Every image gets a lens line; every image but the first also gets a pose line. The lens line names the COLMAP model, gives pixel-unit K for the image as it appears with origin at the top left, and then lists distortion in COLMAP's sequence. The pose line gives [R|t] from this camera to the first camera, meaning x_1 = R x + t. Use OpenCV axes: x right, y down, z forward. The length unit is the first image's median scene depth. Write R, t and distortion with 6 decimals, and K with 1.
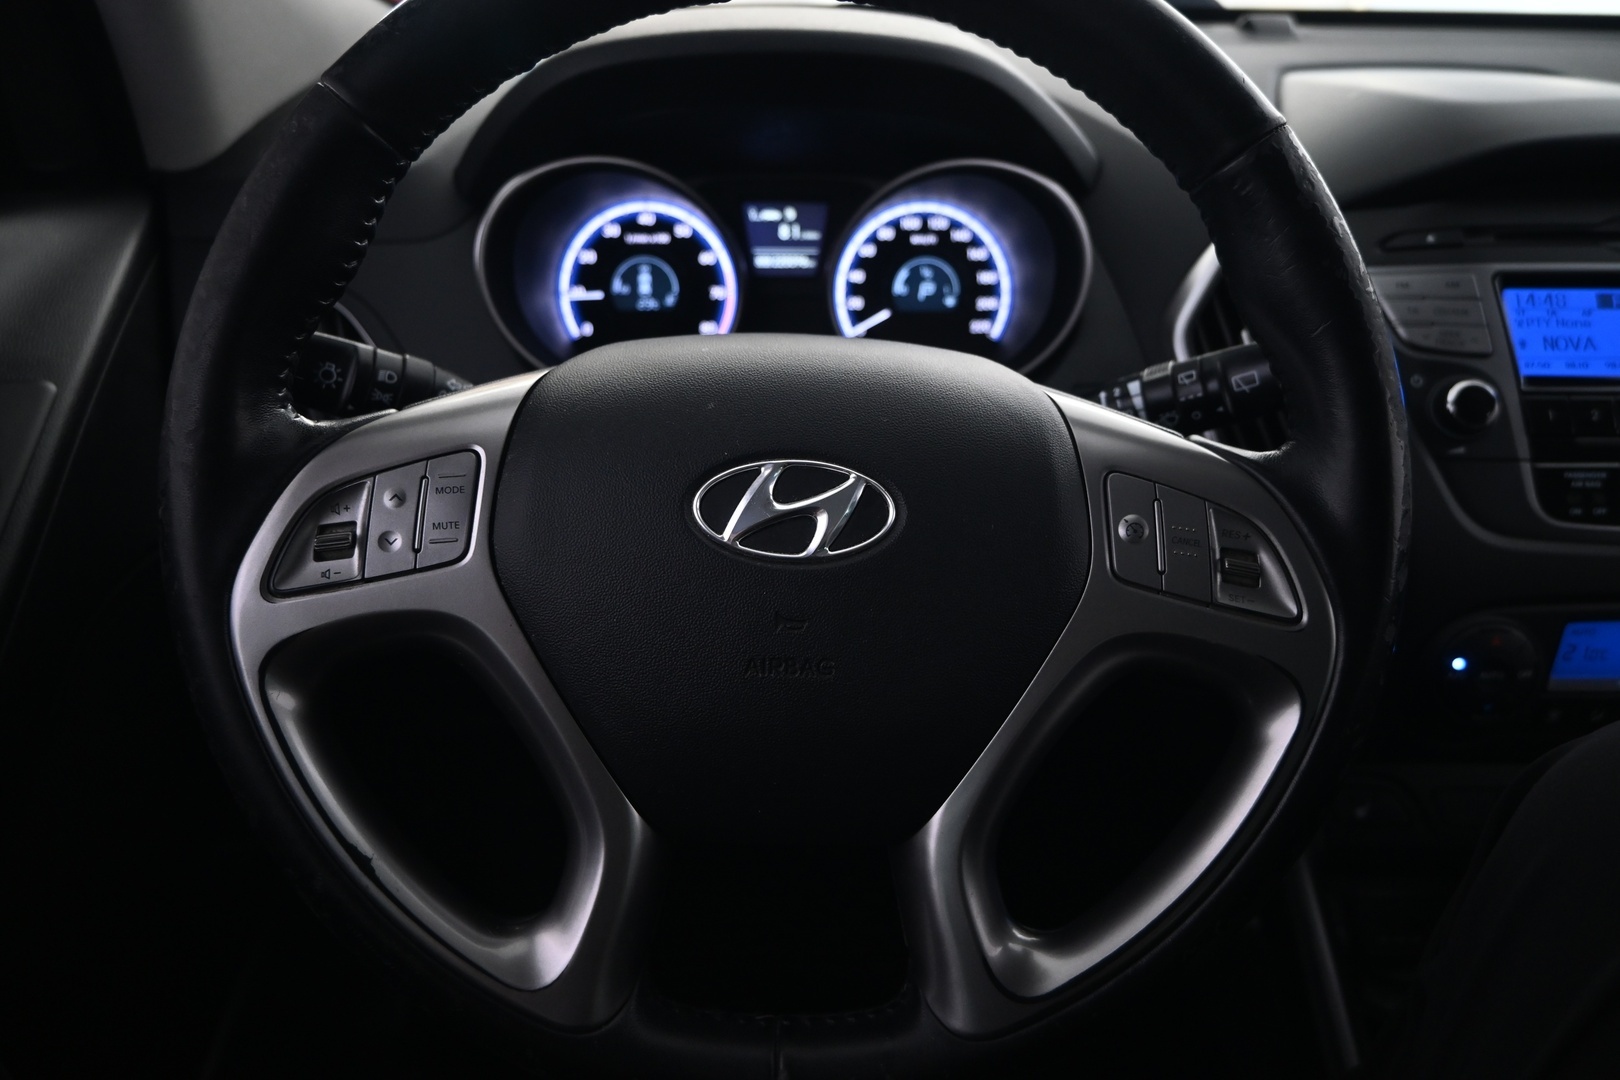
lens RADIAL K [[1147.7, 0, 810.0], [0, 1147.7, 540.0], [0, 0, 1]] dist [-0.004335, -0.000733]
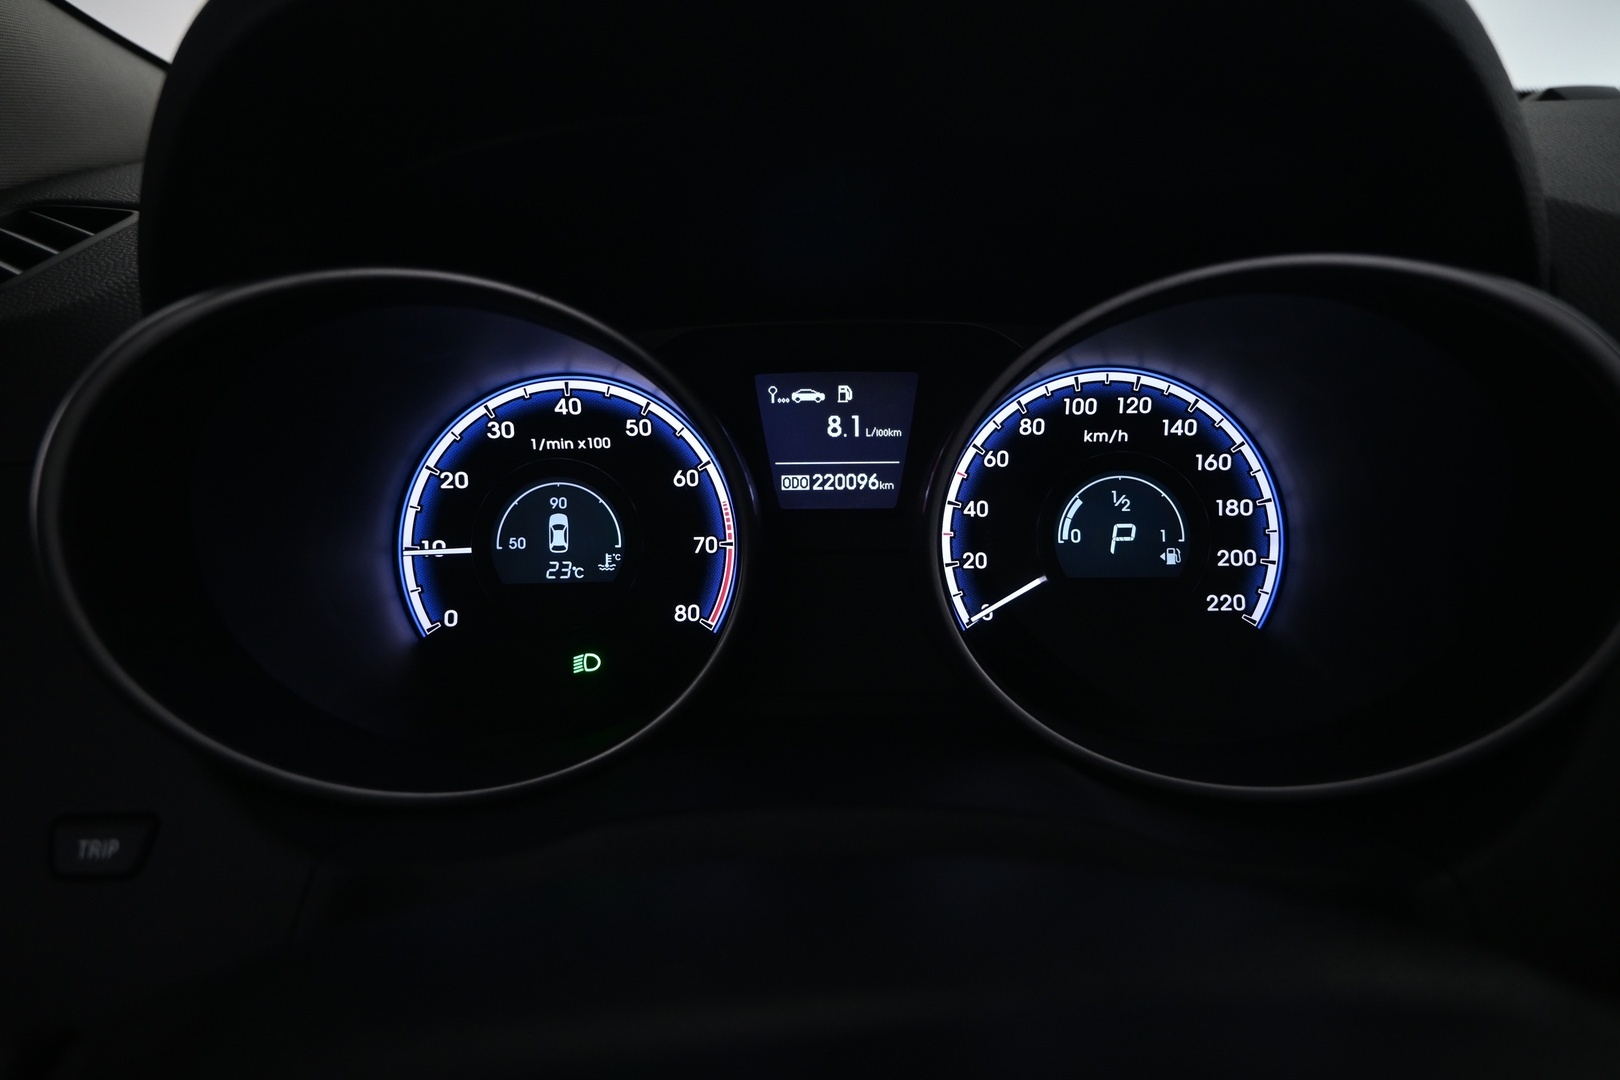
lens RADIAL K [[1147.7, 0, 810.0], [0, 1147.7, 540.0], [0, 0, 1]] dist [-0.004335, -0.000733]
pose [[0.998689, -0.012453, -0.049659, -0.008362], [0.004614, 0.987911, -0.154952, -0.138233], [0.050988, 0.154520, 0.986673, 0.497639]]
